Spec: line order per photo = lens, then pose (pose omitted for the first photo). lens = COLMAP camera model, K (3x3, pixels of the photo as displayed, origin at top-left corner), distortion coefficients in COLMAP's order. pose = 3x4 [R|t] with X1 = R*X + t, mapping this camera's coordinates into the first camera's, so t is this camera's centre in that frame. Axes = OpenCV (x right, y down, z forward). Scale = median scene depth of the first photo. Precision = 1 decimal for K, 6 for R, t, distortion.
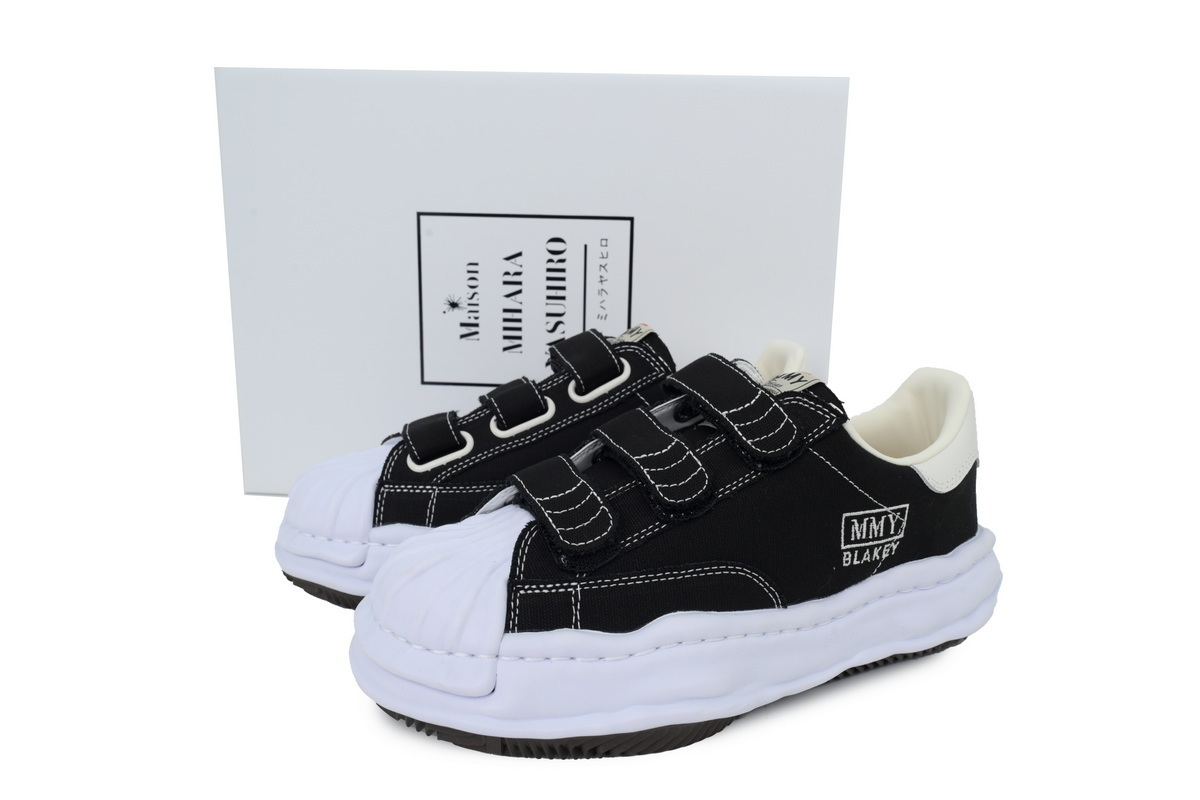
lens RADIAL K [[969.1, 0, 599.4], [0, 969.1, 400.2], [0, 0, 1]] dist [-0.001792, -0.000168]
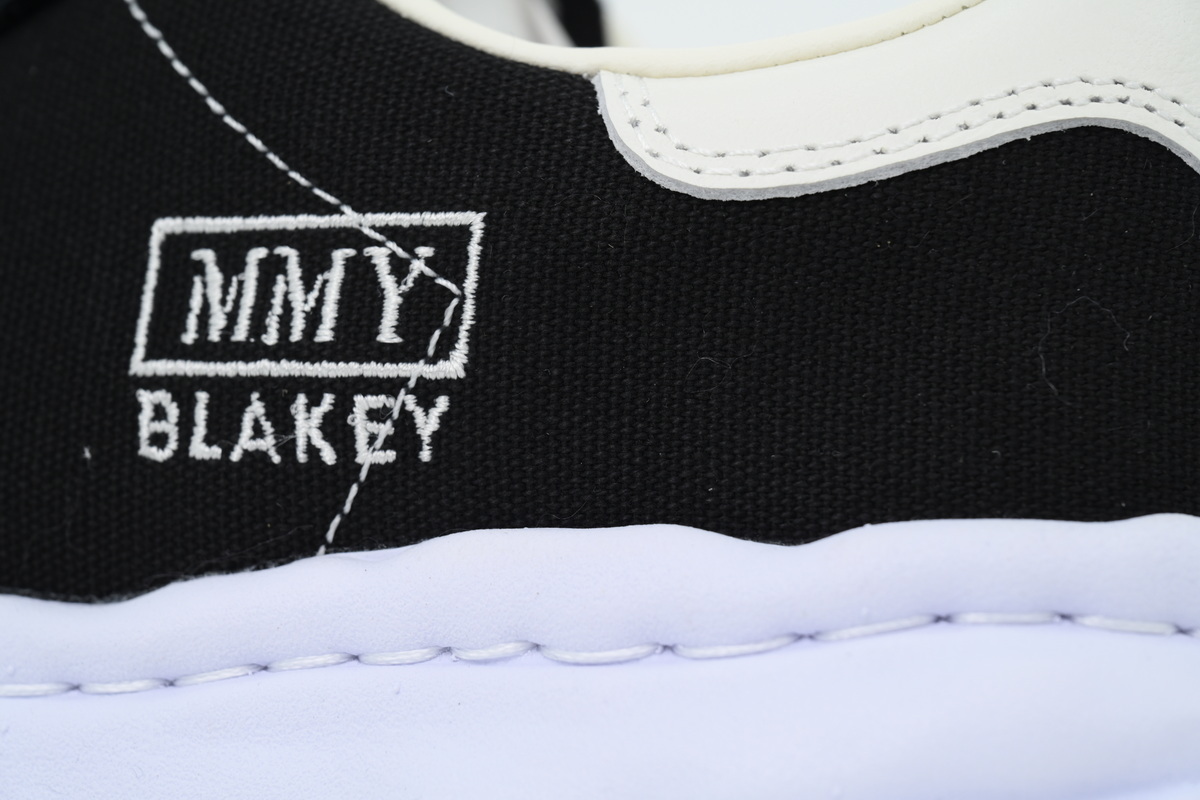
lens RADIAL K [[4138.0, 0, 600.1], [0, 4138.0, 400.0], [0, 0, 1]] dist [-0.115068, 0.000000]
pose [[0.744479, -0.017037, -0.667428, 0.961215], [-0.172132, 0.960980, -0.216535, 0.344752], [0.645074, 0.276092, 0.712497, 0.383490]]
